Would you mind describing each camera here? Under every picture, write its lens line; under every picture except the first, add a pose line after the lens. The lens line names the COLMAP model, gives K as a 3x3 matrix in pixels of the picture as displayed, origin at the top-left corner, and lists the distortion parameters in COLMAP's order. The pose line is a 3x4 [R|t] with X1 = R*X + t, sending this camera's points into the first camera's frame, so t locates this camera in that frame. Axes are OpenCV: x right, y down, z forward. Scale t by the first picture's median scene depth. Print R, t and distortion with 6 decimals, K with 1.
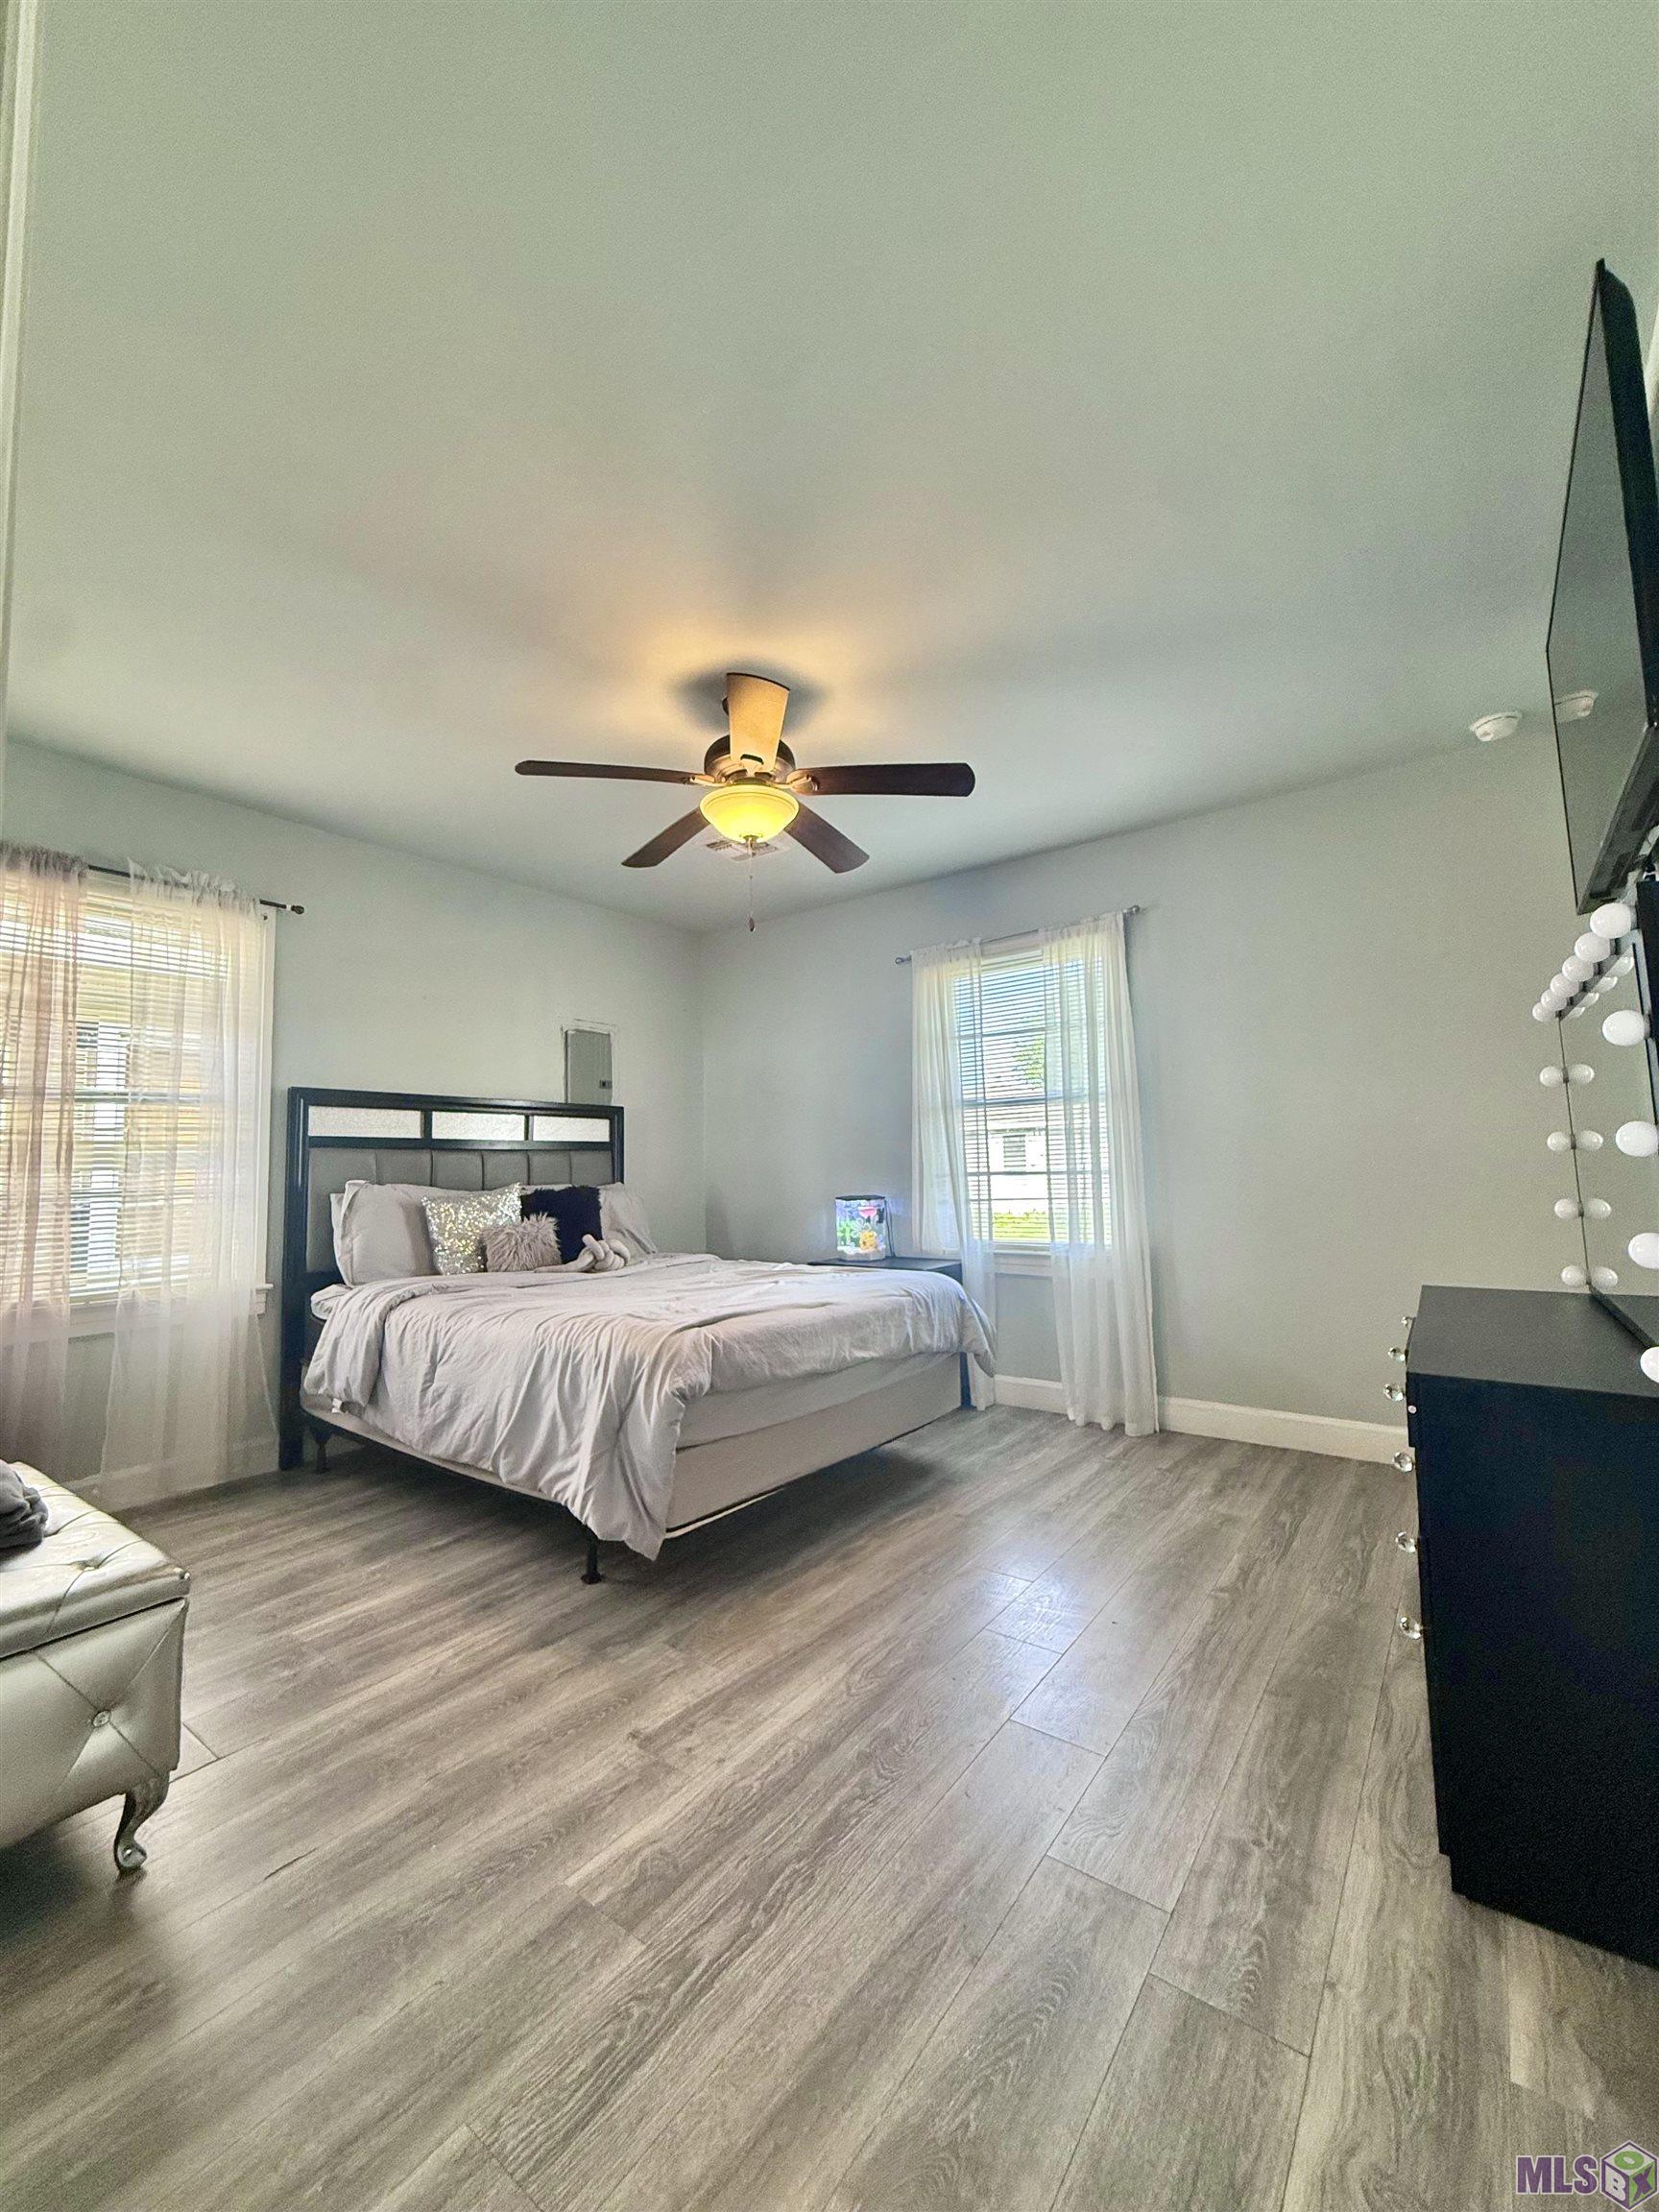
lens RADIAL K [[880.8, 0, 834.1], [0, 880.8, 1101.7], [0, 0, 1]] dist [-0.000677, -0.000329]
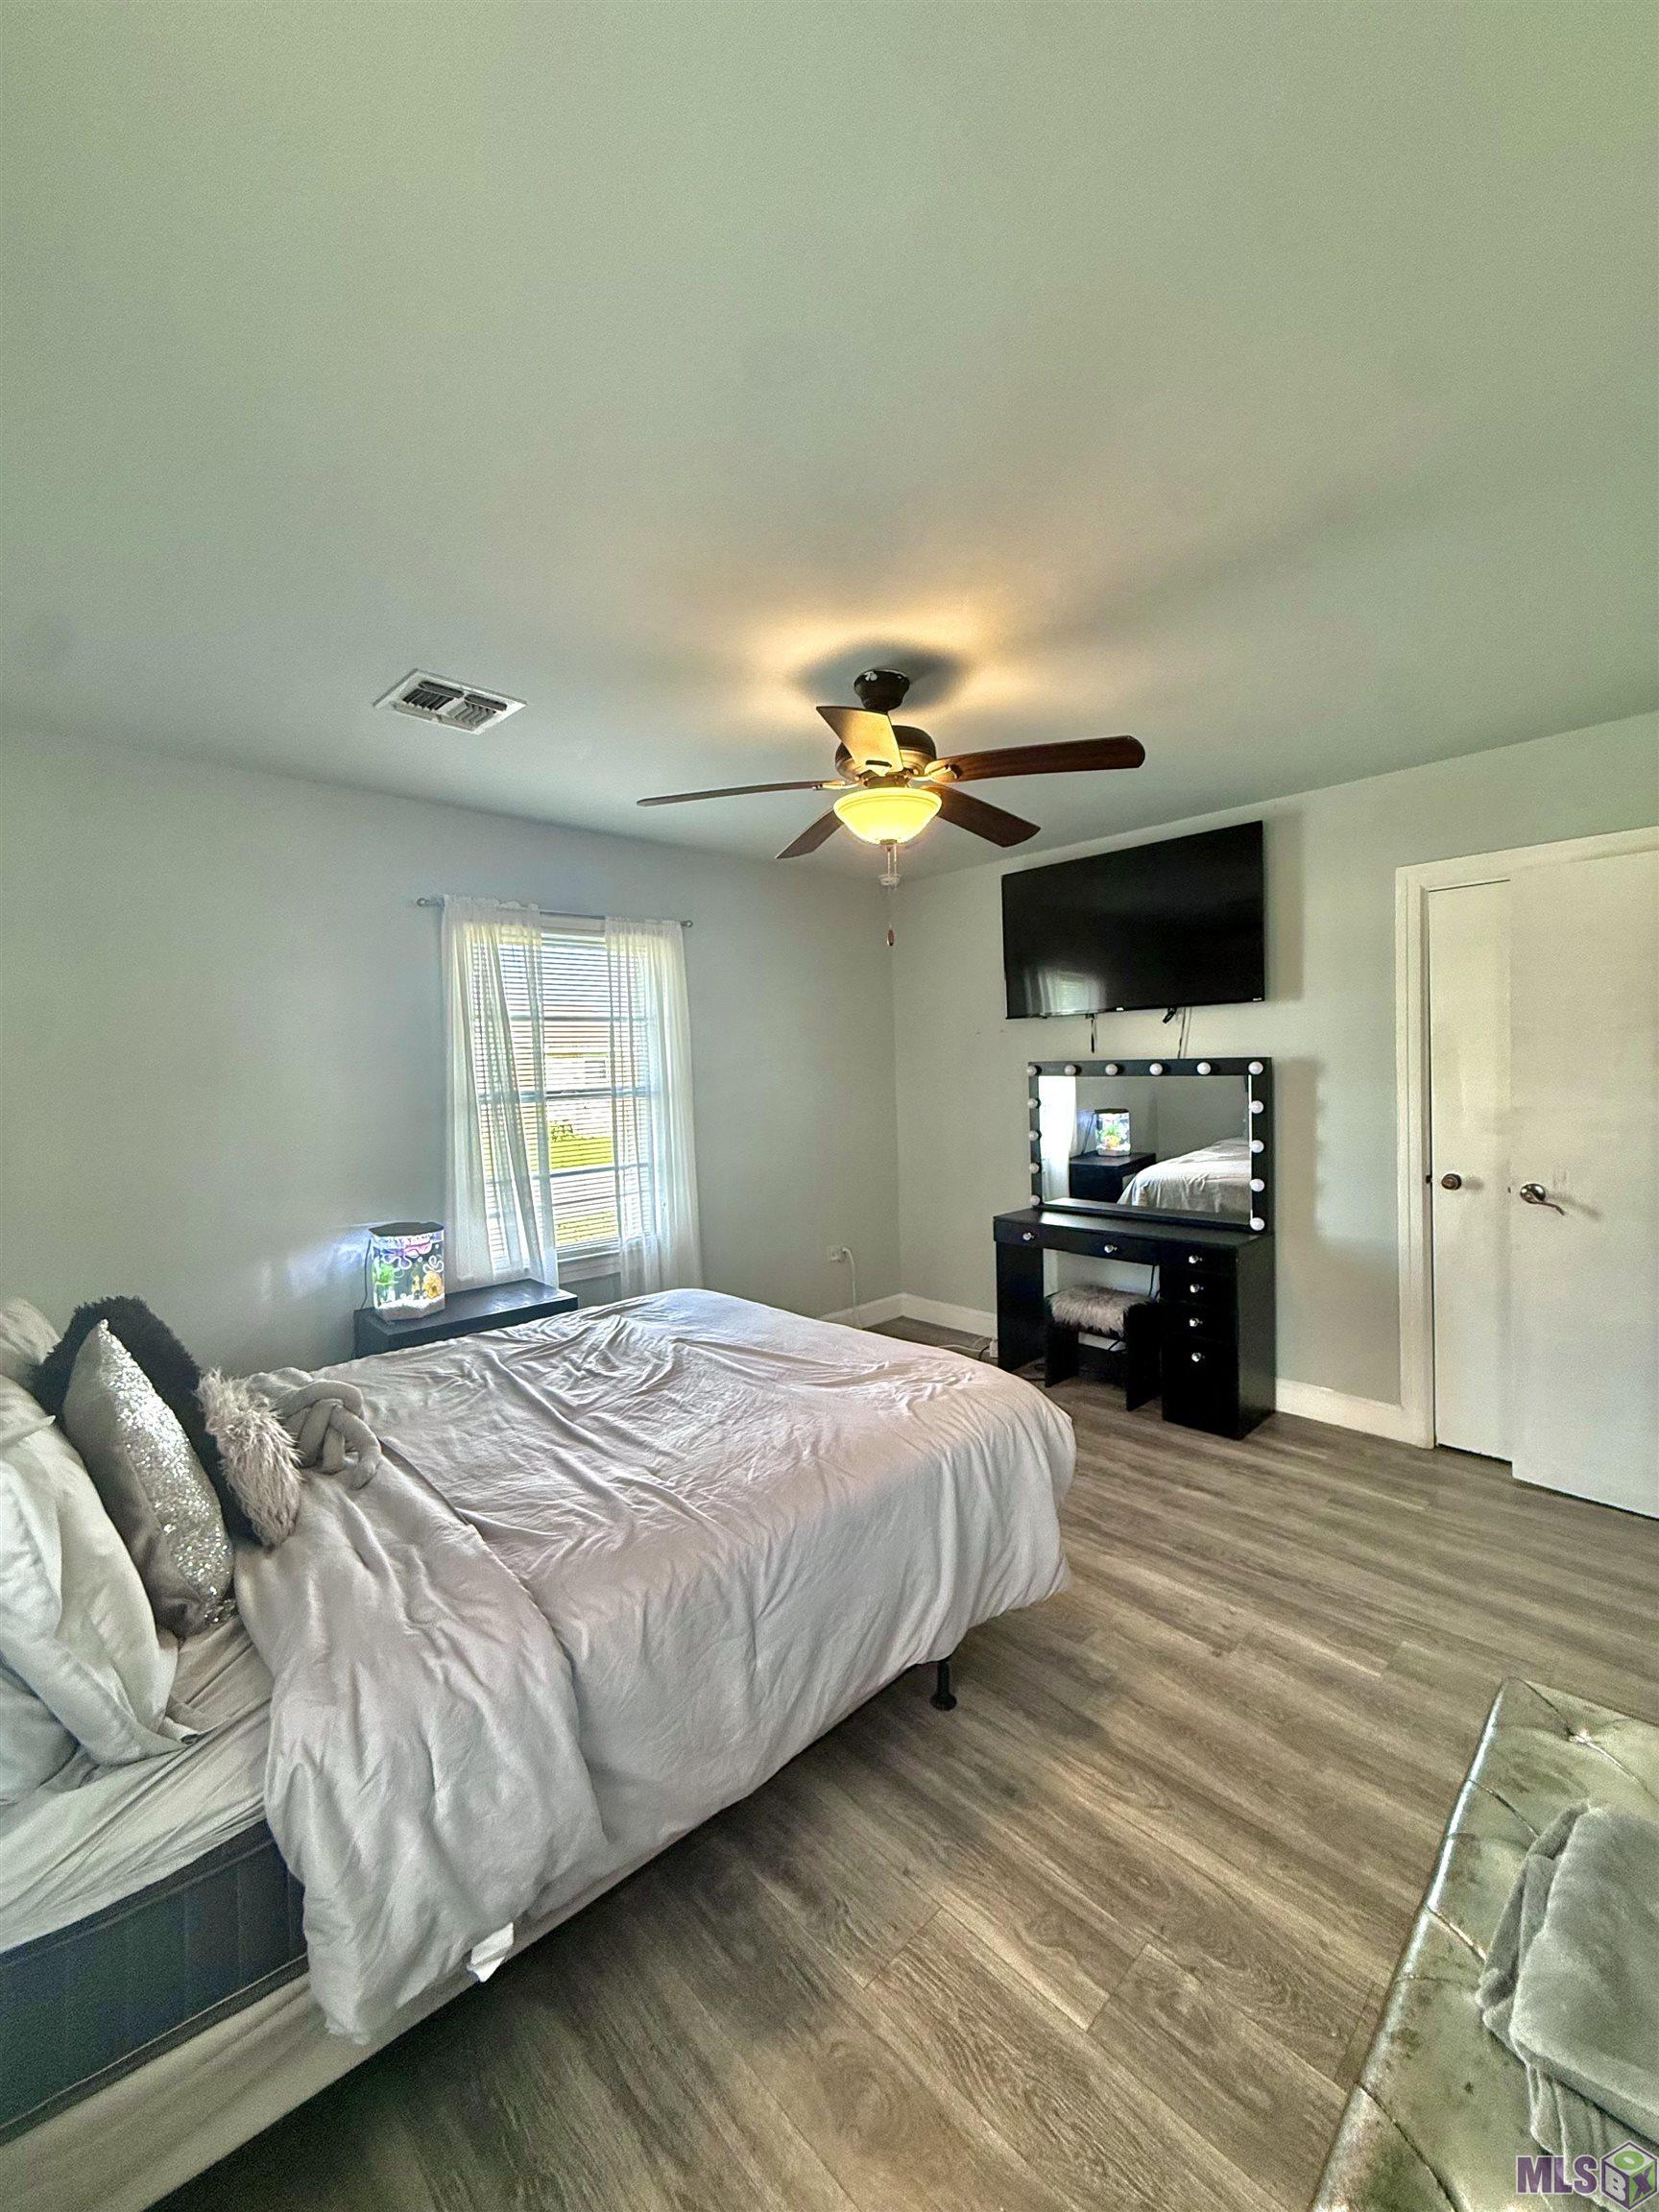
lens RADIAL K [[880.8, 0, 834.1], [0, 880.8, 1101.7], [0, 0, 1]] dist [-0.000677, -0.000329]
pose [[0.175248, -0.020095, 0.984319, -1.201738], [-0.048498, 0.998402, 0.029017, -0.063092], [-0.983329, -0.052822, 0.173993, 1.058255]]
